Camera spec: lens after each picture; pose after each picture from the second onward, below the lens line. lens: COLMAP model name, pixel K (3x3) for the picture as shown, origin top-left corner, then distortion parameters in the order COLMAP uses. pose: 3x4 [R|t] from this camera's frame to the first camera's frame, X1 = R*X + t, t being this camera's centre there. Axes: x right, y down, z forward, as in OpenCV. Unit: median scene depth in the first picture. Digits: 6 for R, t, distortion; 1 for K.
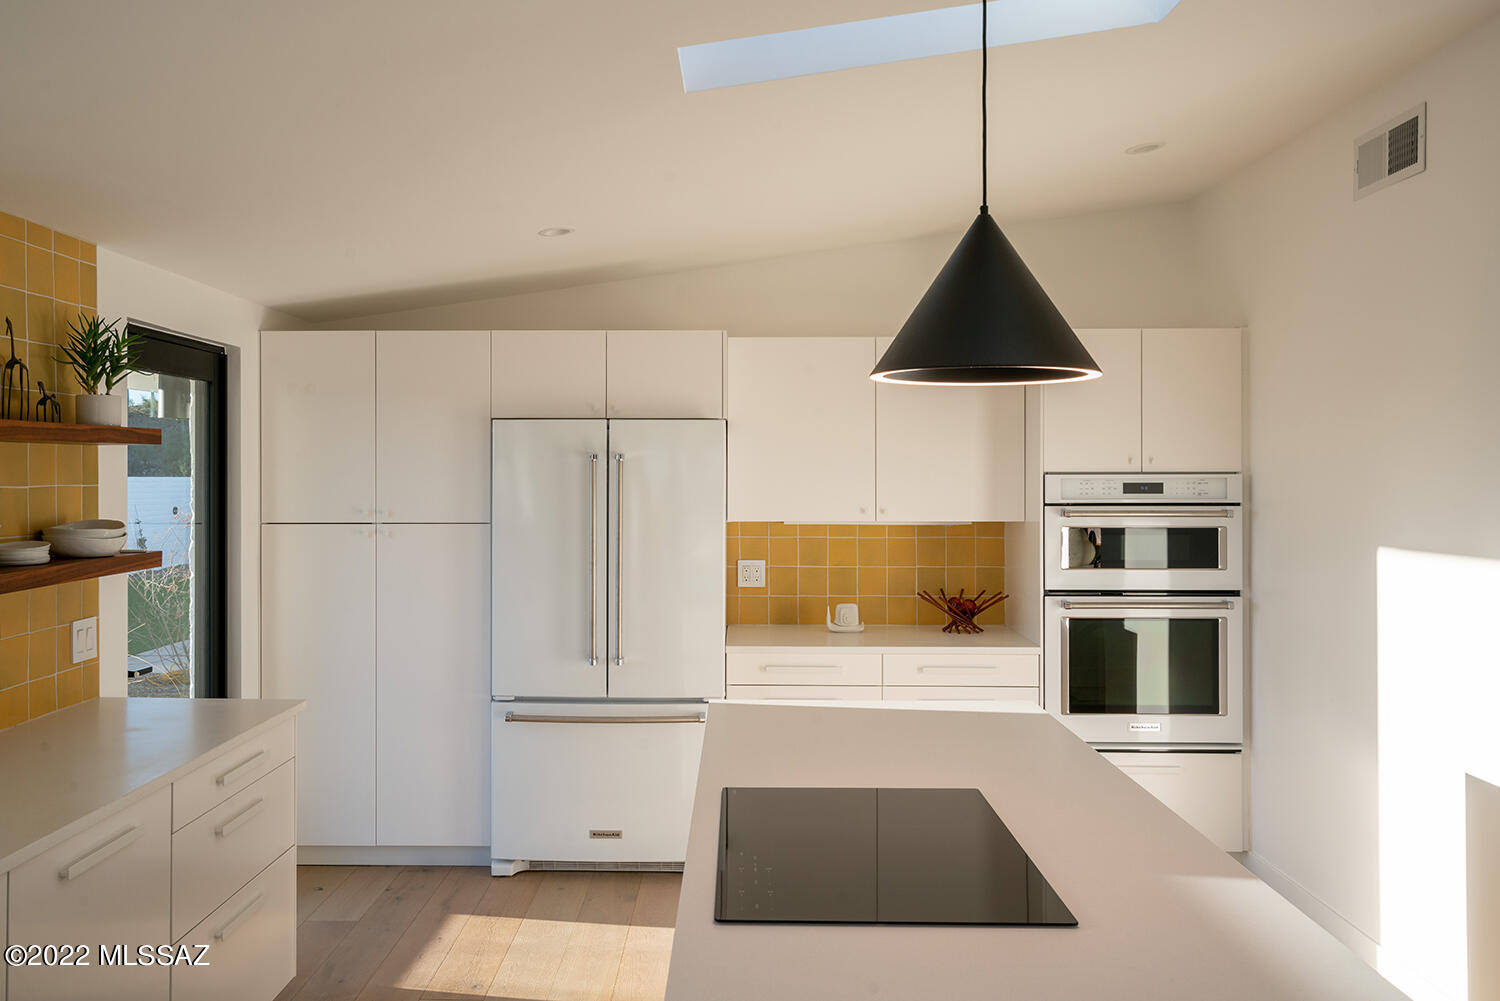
lens RADIAL K [[1173.1, 0, 725.8], [0, 1173.1, 484.5], [0, 0, 1]] dist [0.008189, -0.001766]
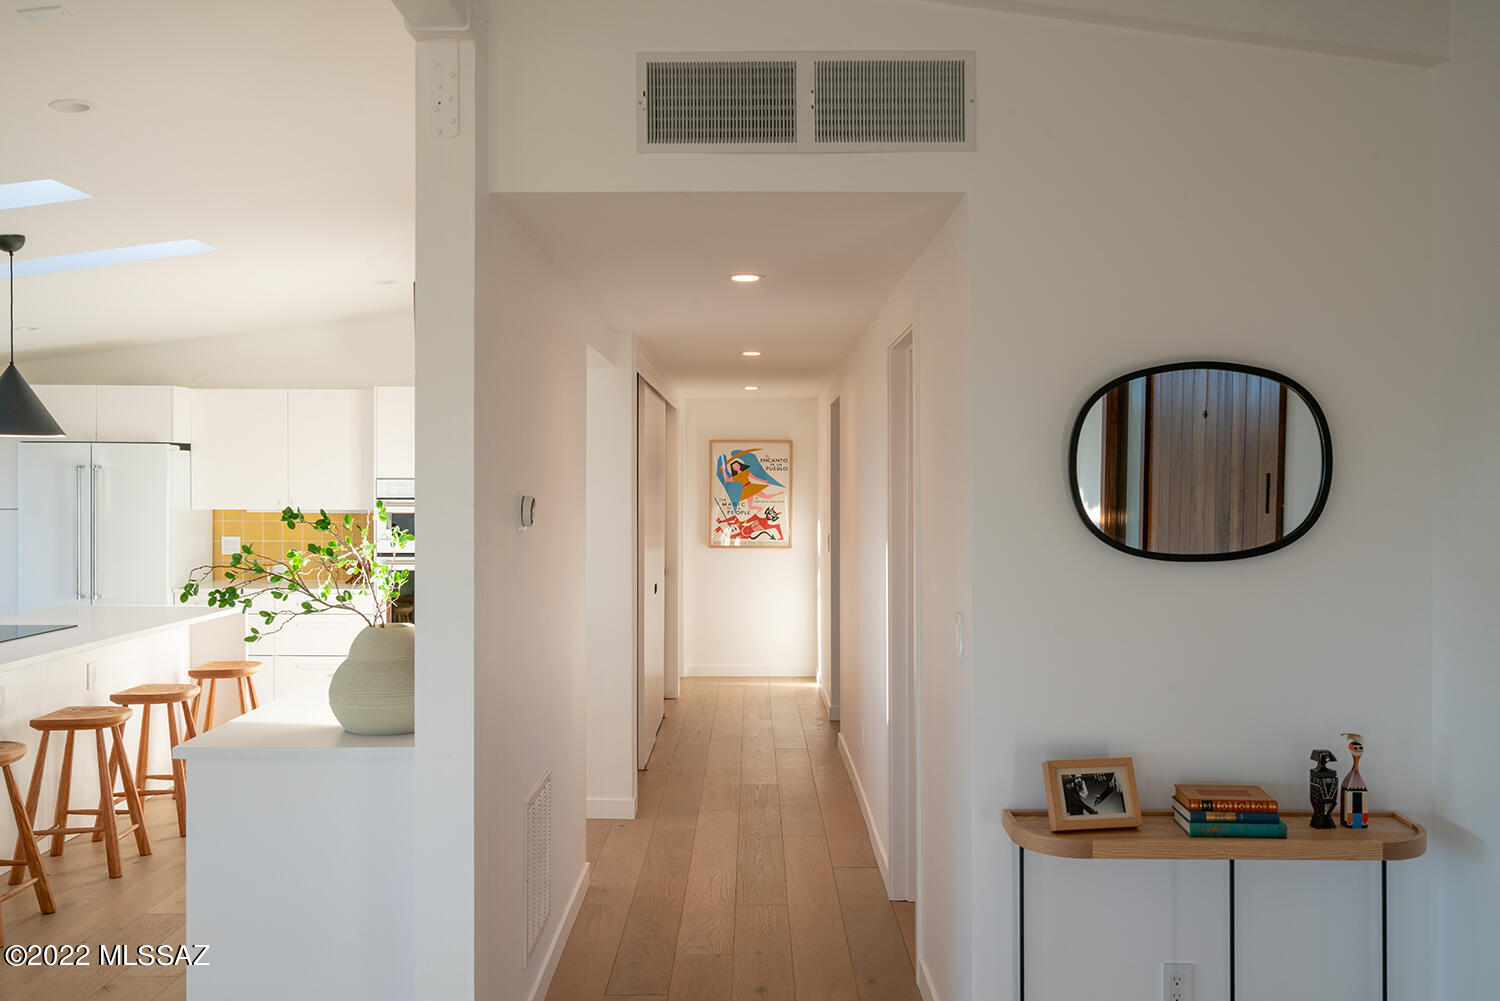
lens RADIAL K [[1315.3, 0, 750.0], [0, 1315.3, 500.5], [0, 0, 1]] dist [0.045981, 0.008409]
pose [[0.999913, 0.006785, -0.011306, 0.794573], [-0.006744, 0.999971, 0.003658, 0.009596], [0.011330, -0.003582, 0.999929, -0.761606]]
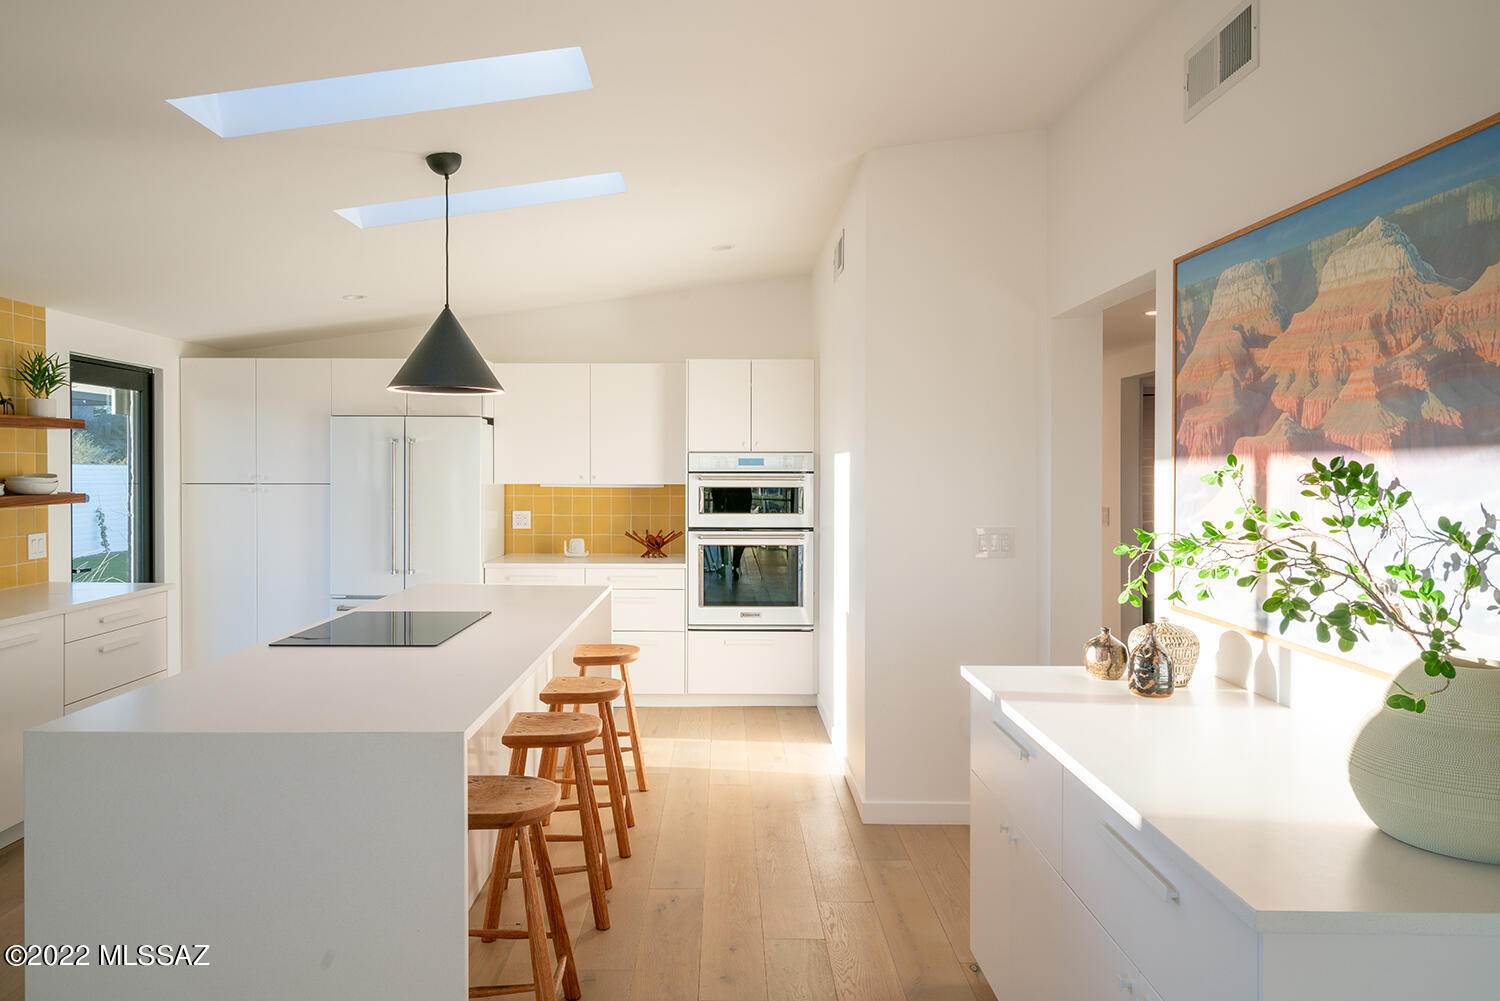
lens RADIAL K [[994.3, 0, 733.4], [0, 994.3, 487.4], [0, 0, 1]] dist [0.007448, -0.000095]
pose [[0.999881, 0.002037, 0.015287, 0.311922], [-0.002163, 0.999964, 0.008257, 0.026218], [-0.015270, -0.008289, 0.999849, -0.318189]]
